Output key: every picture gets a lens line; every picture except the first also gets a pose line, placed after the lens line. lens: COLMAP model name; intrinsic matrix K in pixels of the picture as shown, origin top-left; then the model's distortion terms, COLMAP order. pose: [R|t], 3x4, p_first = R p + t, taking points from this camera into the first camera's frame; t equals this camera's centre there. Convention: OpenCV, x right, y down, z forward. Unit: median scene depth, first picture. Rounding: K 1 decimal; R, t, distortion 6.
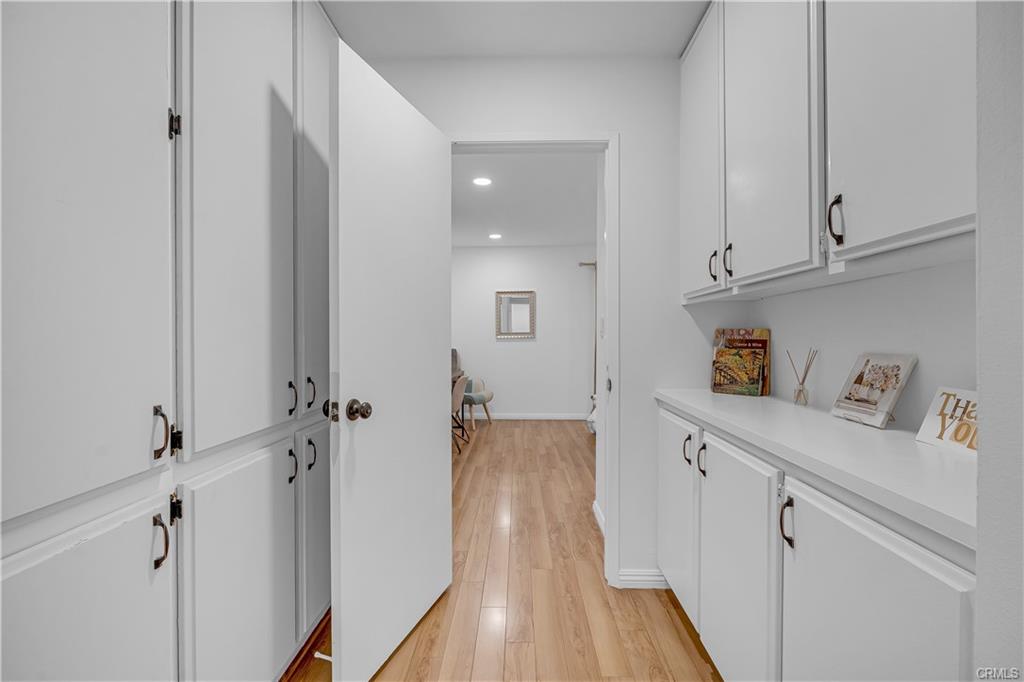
lens RADIAL K [[452.8, 0, 511.2], [0, 452.8, 338.1], [0, 0, 1]] dist [-0.004708, 0.001064]
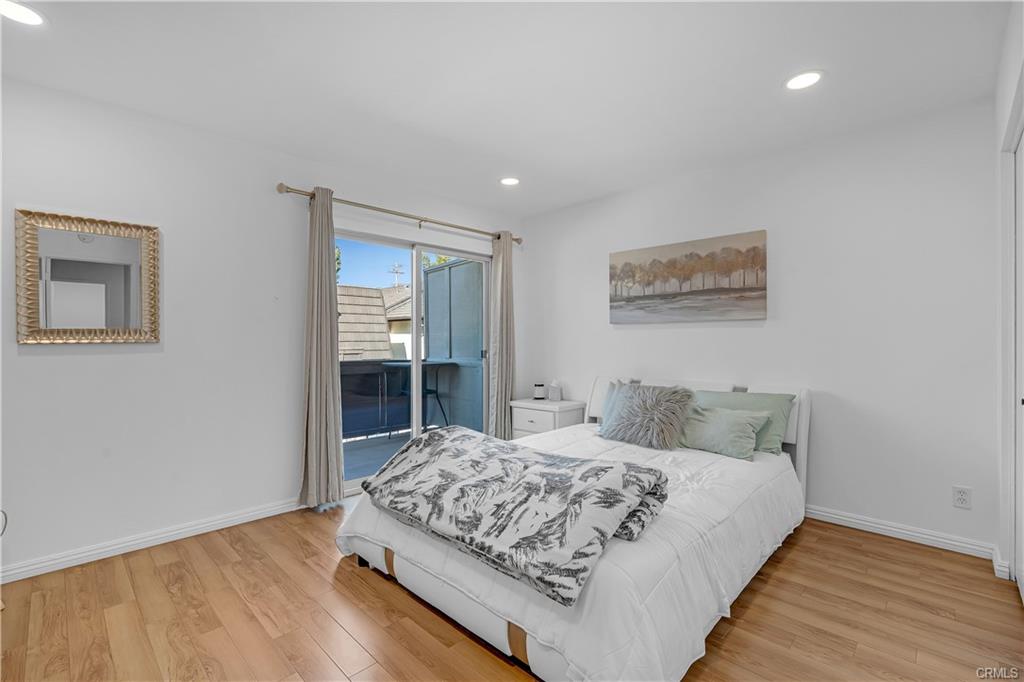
lens RADIAL K [[452.8, 0, 508.7], [0, 452.8, 342.7], [0, 0, 1]] dist [-0.004708, 0.001064]
pose [[0.696875, -0.010191, 0.717120, -0.020388], [0.005695, 0.999946, 0.008676, -0.004894], [-0.717170, -0.001962, 0.696896, 0.507139]]
